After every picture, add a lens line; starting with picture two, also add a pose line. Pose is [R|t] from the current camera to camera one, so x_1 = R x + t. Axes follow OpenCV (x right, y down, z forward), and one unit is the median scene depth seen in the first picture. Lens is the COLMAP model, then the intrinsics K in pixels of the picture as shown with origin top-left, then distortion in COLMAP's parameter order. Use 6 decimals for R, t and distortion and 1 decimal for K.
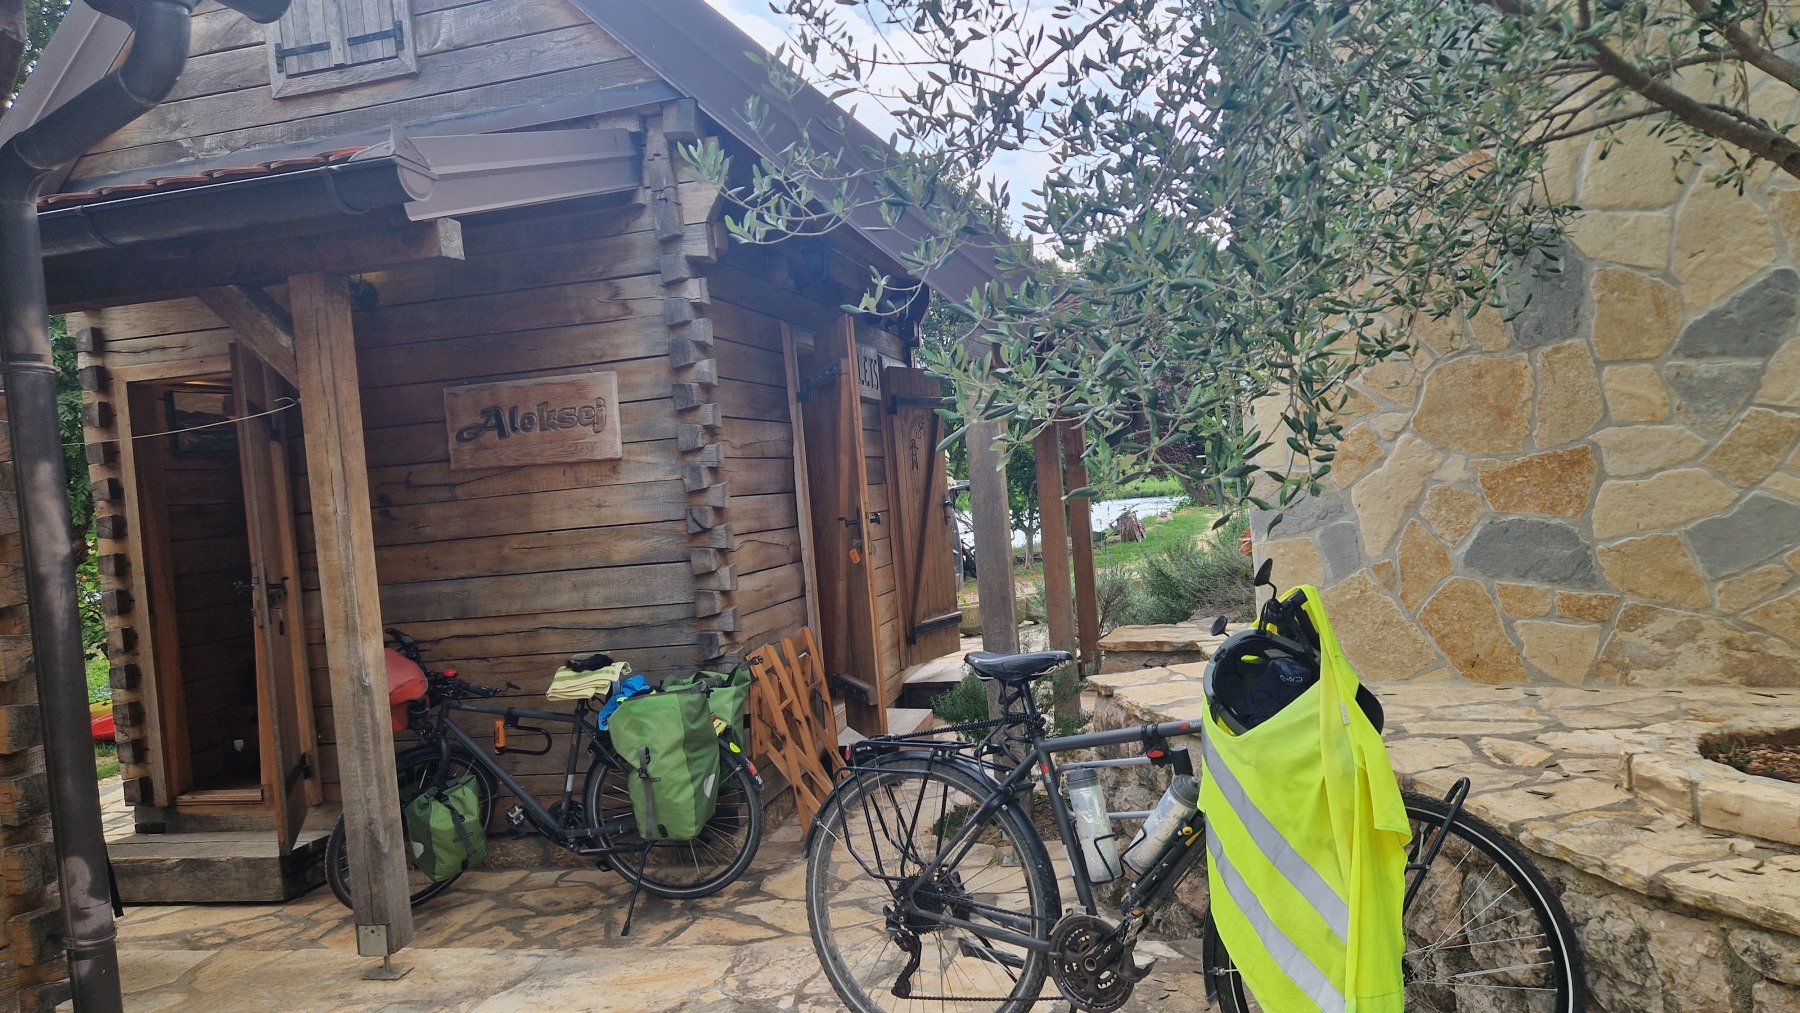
lens RADIAL K [[1359.2, 0, 901.3], [0, 1359.2, 514.6], [0, 0, 1]] dist [0.083126, -0.073854]
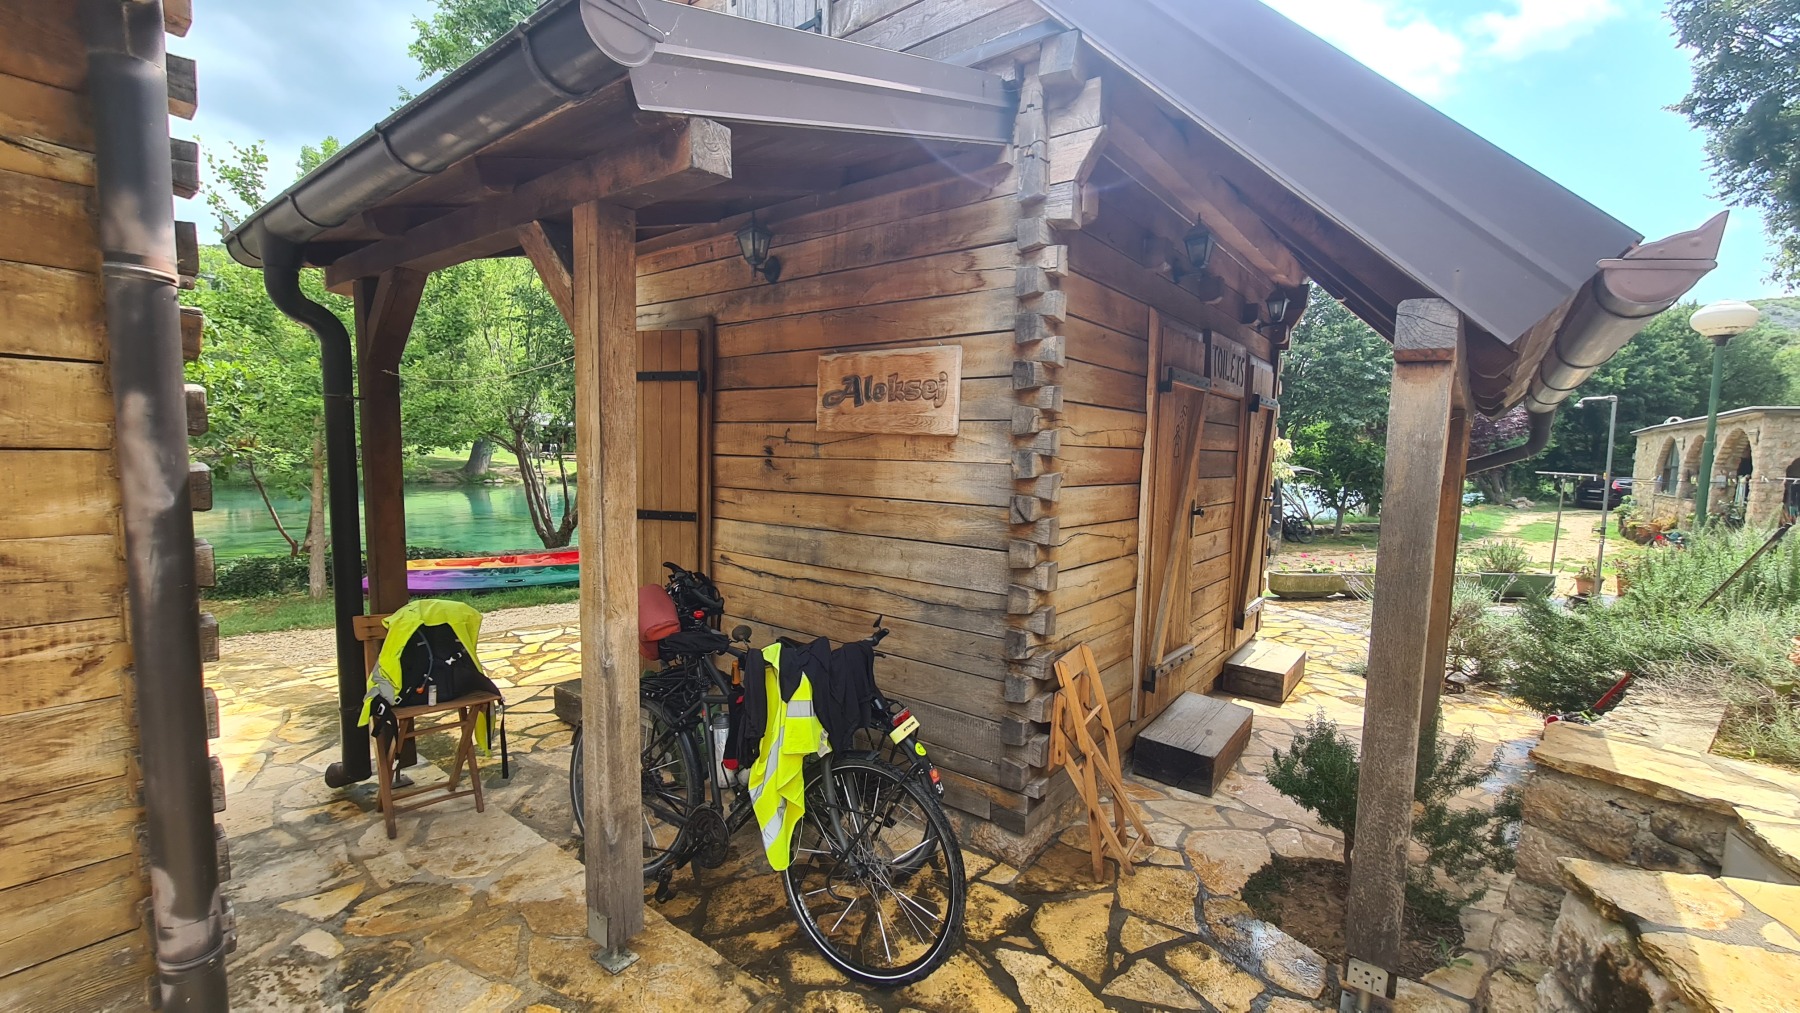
lens RADIAL K [[747.8, 0, 891.0], [0, 747.8, 516.1], [0, 0, 1]] dist [0.002167, 0.000238]
pose [[0.907052, 0.140808, -0.396774, -0.026863], [-0.105438, 0.988355, 0.109712, -0.038414], [0.407602, -0.057680, 0.911336, 0.490615]]
